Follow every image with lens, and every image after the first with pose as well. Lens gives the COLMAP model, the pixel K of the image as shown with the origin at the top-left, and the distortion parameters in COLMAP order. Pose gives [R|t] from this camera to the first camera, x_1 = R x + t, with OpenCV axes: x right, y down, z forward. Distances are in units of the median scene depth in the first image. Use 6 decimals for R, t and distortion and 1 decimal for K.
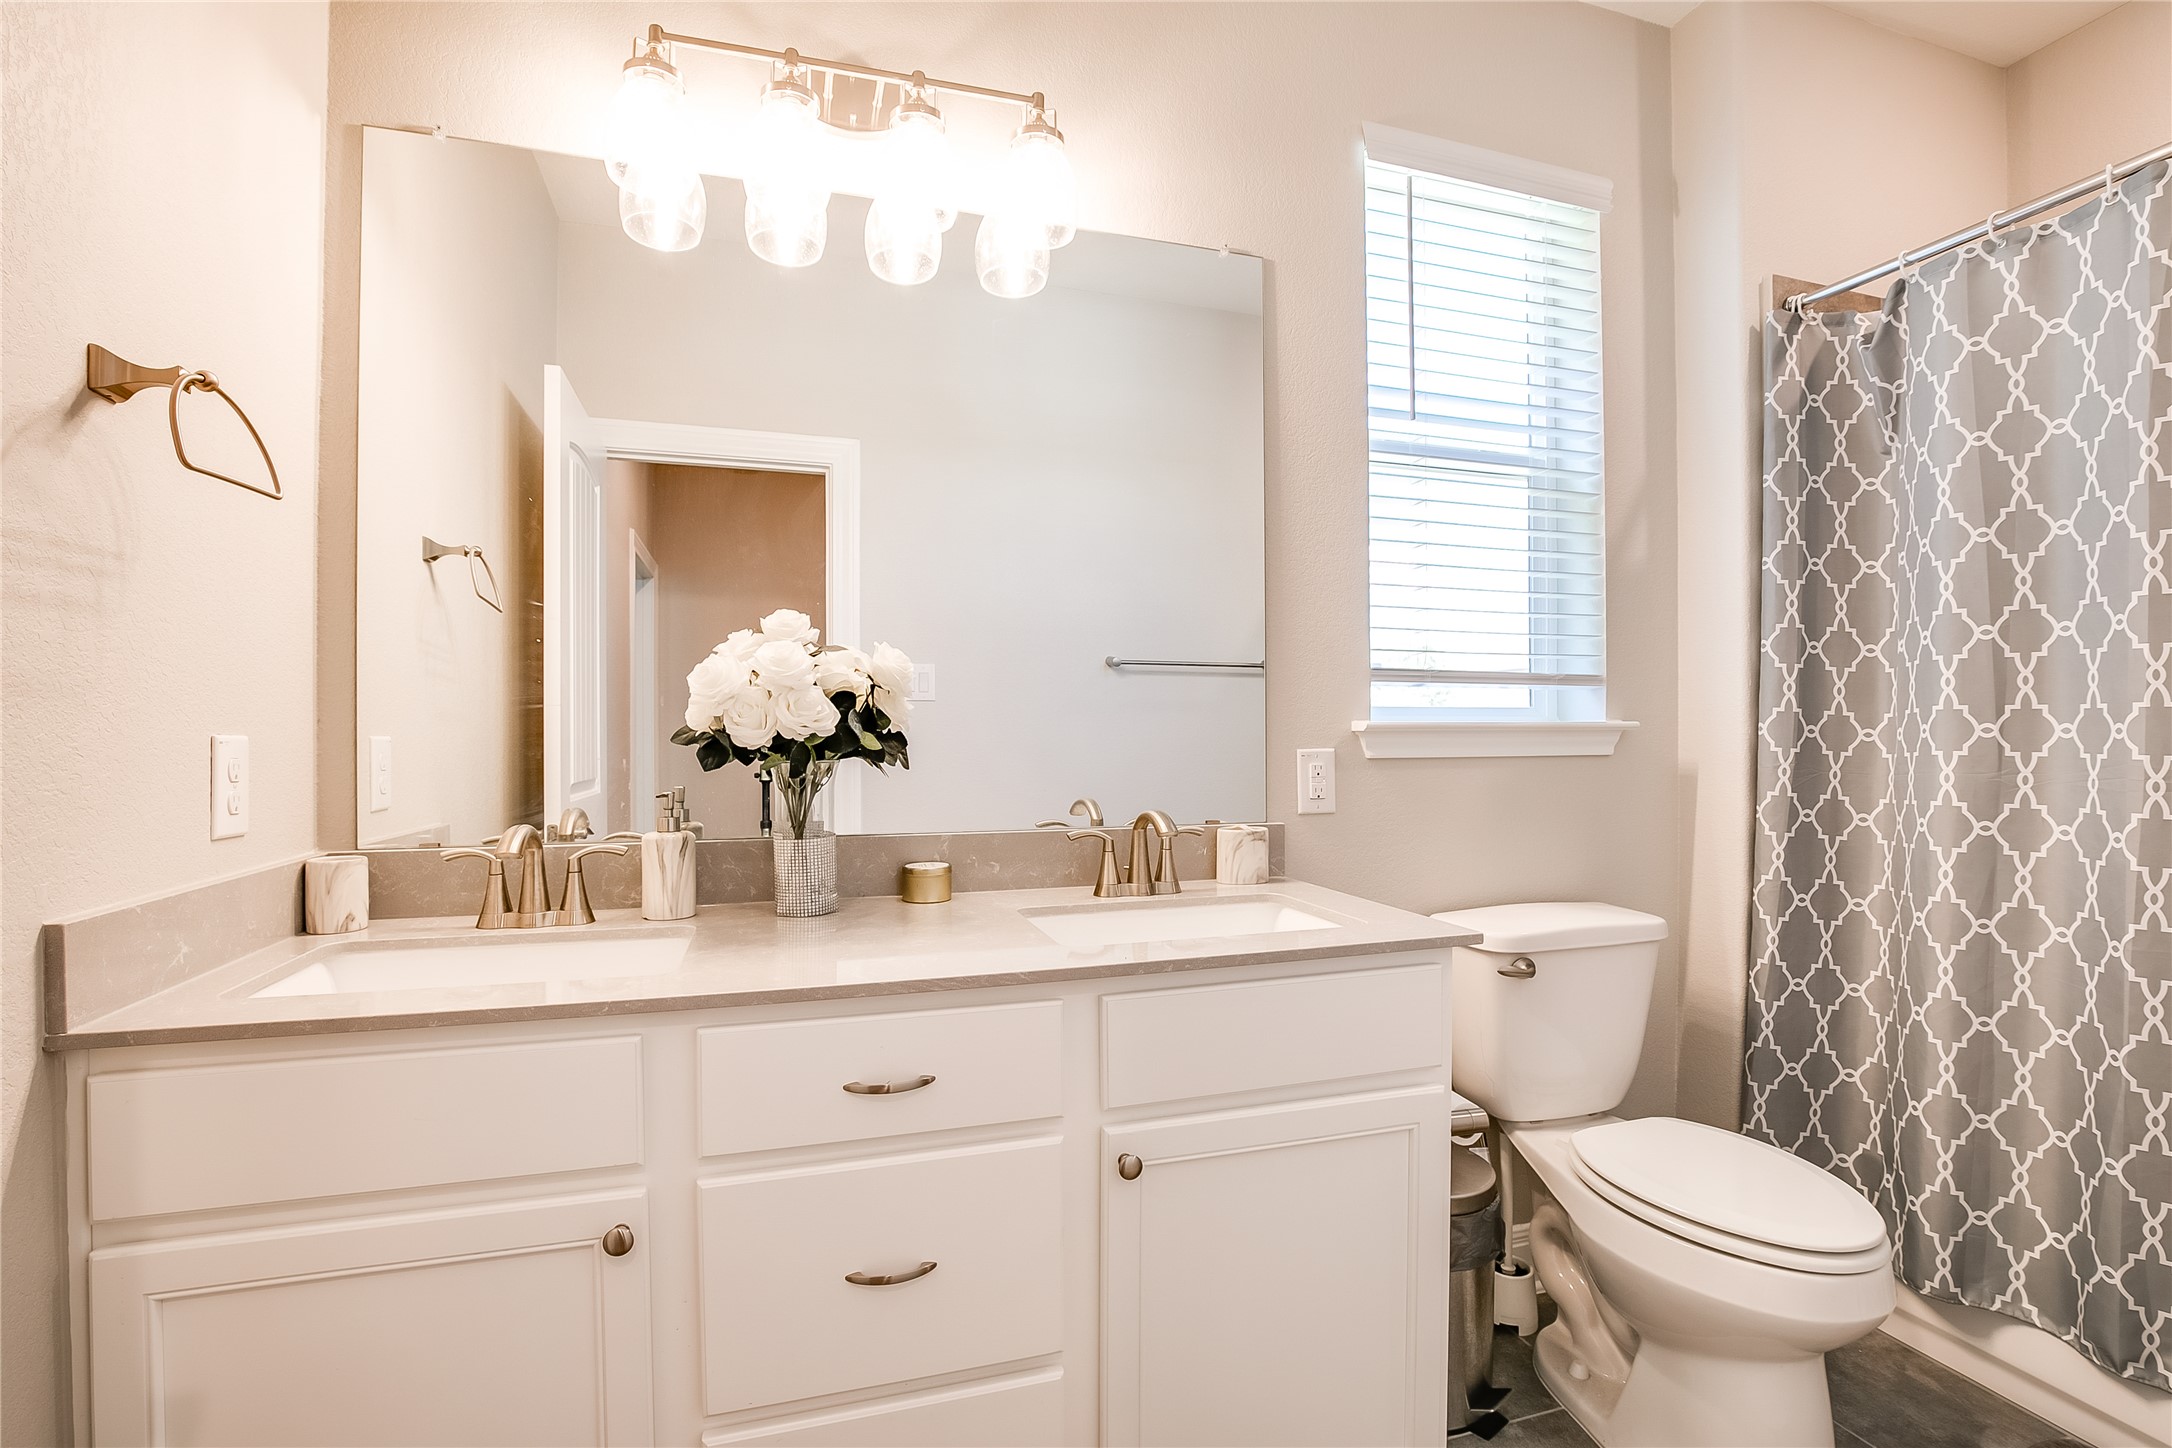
lens RADIAL K [[1007.6, 0, 1092.4], [0, 1007.6, 744.8], [0, 0, 1]] dist [-0.028022, 0.004930]
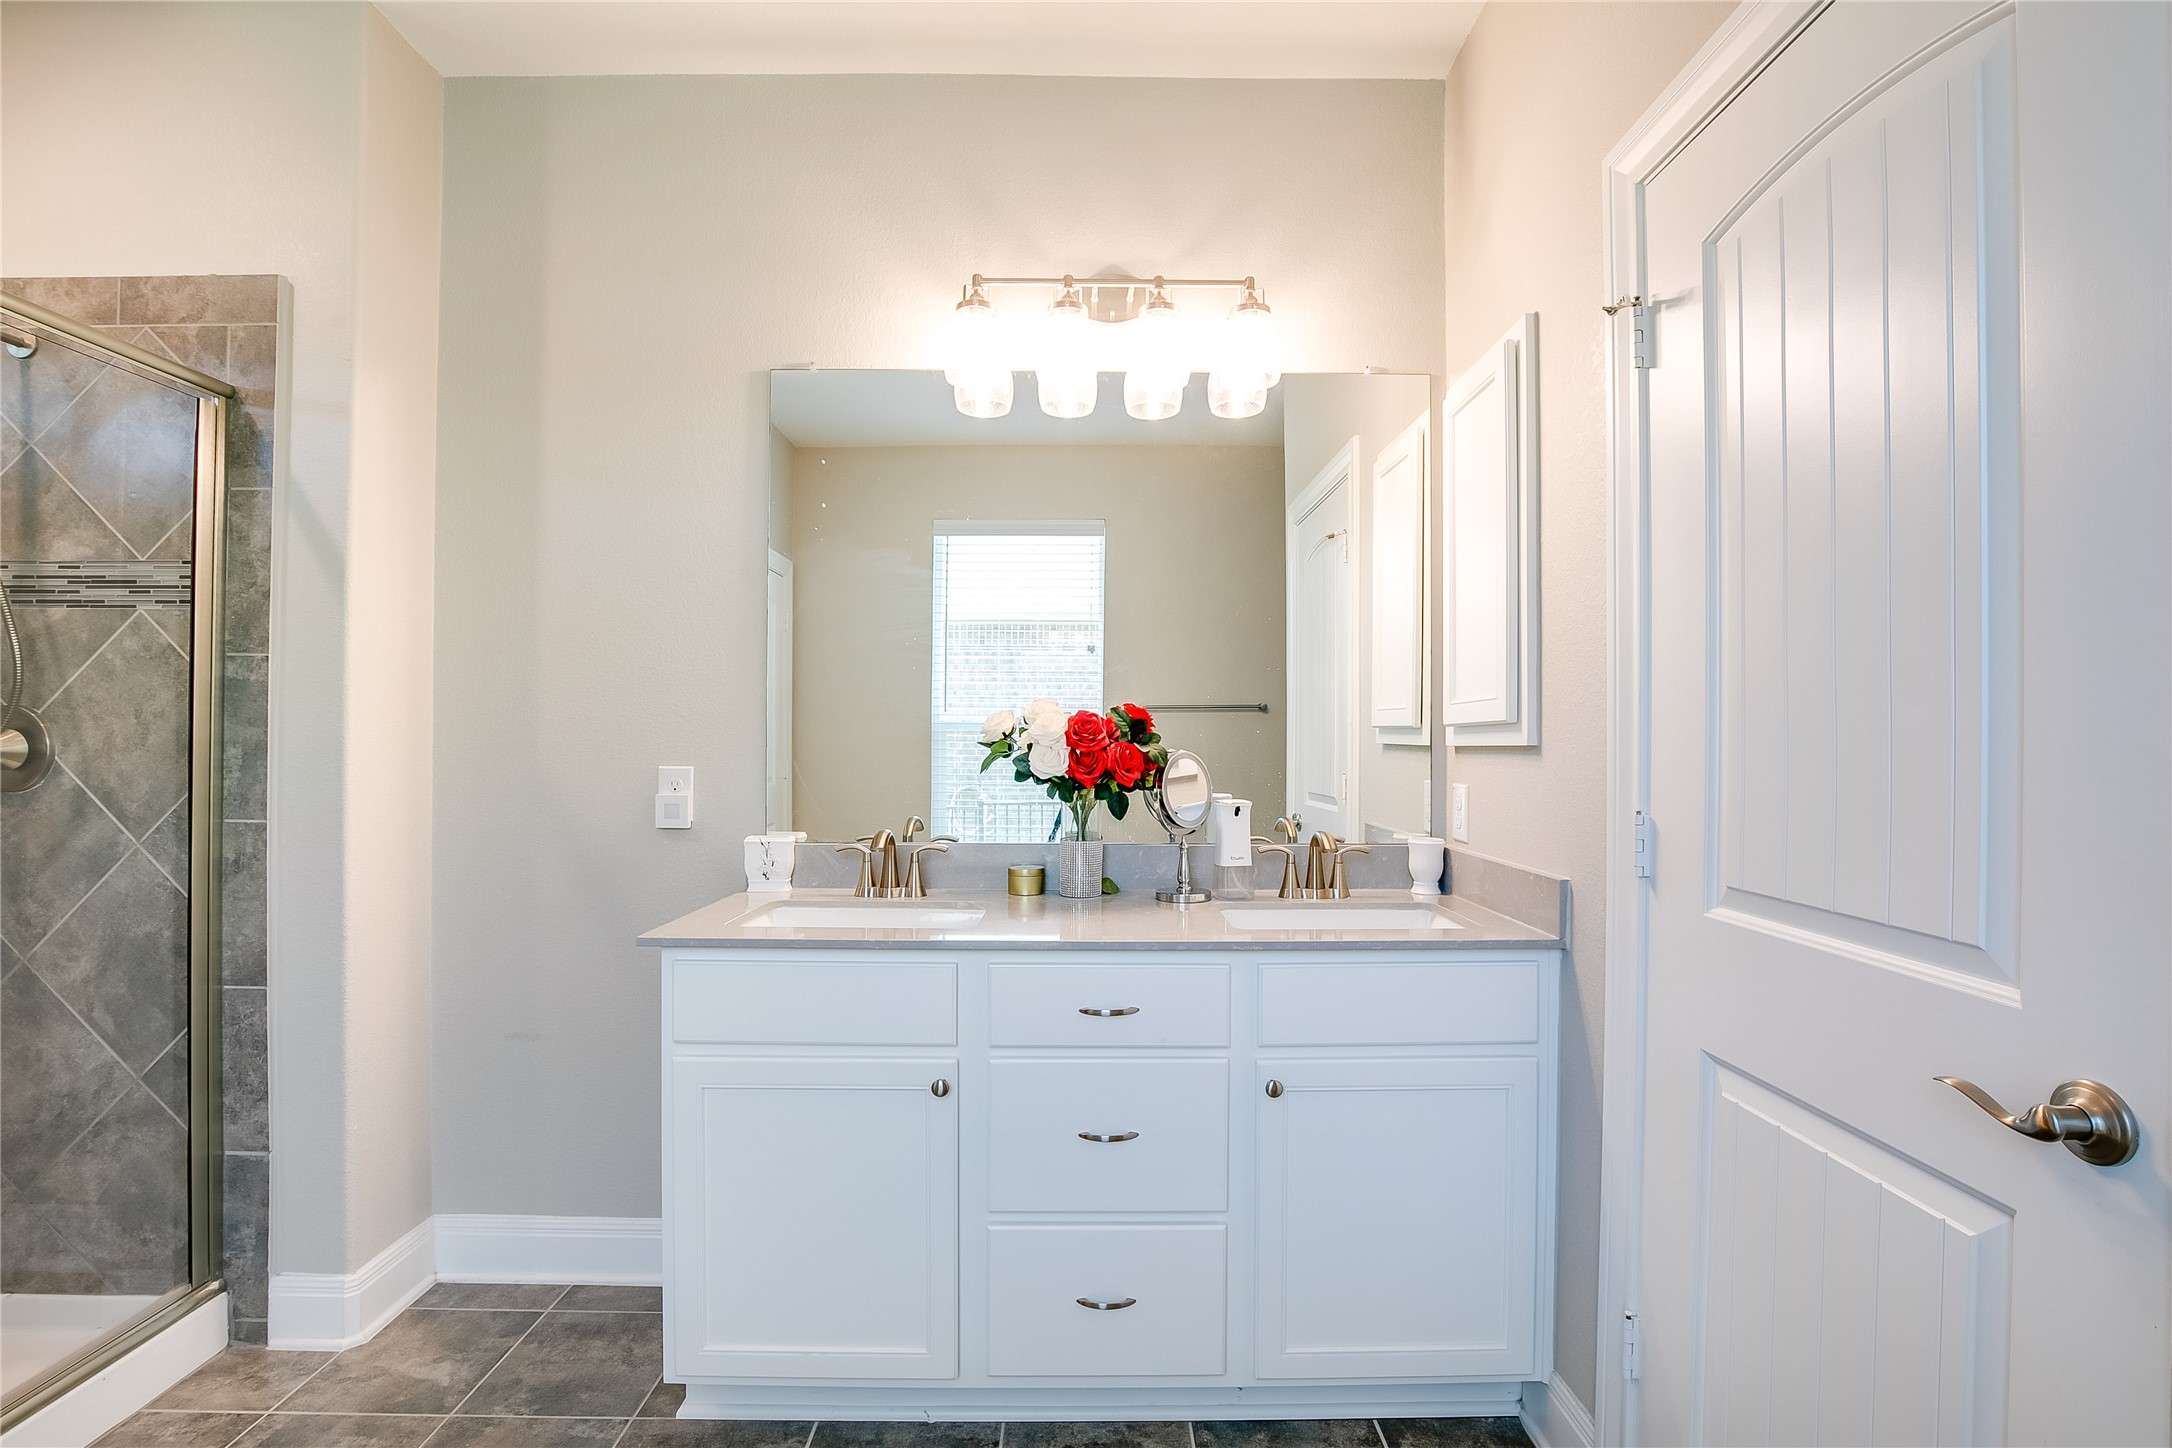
lens RADIAL K [[1007.6, 0, 1117.7], [0, 1007.6, 732.9], [0, 0, 1]] dist [-0.028022, 0.004930]
pose [[0.957640, 0.007004, -0.287883, 0.166849], [-0.009315, 0.999934, -0.006660, -0.050408], [0.287817, 0.009059, 0.957643, -0.307890]]
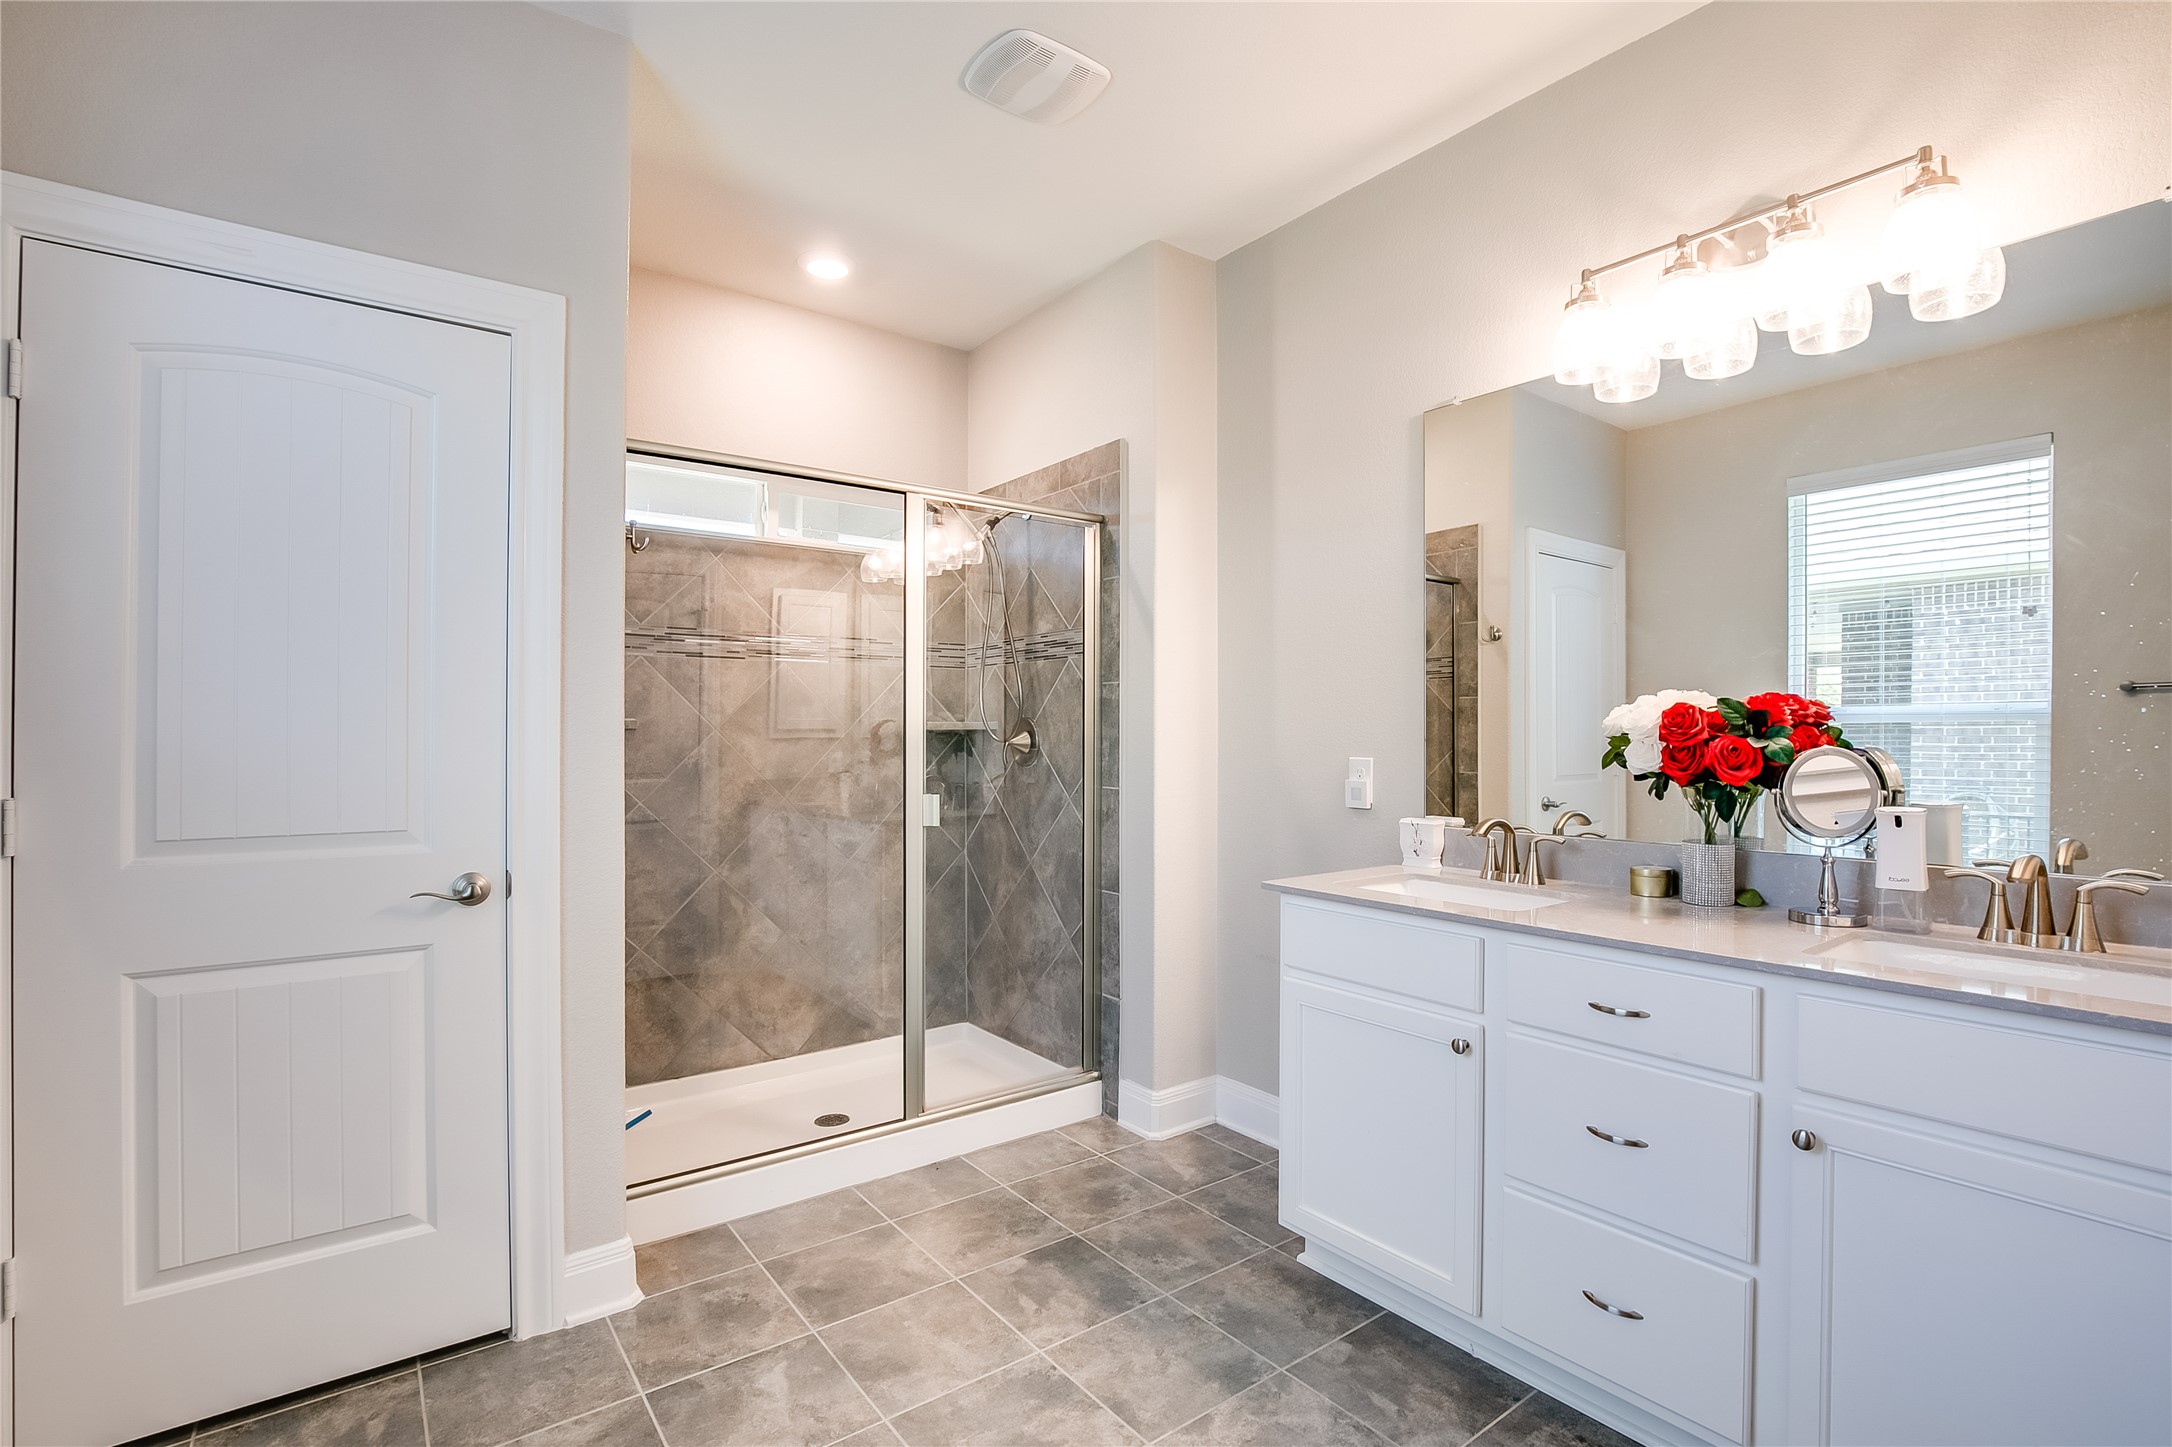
lens RADIAL K [[1007.6, 0, 1074.1], [0, 1007.6, 726.1], [0, 0, 1]] dist [-0.028022, 0.004930]
pose [[0.332857, -0.002542, -0.942974, 0.633089], [-0.001413, 0.999994, -0.003194, -0.054046], [0.942976, 0.002395, 0.332852, -0.170146]]
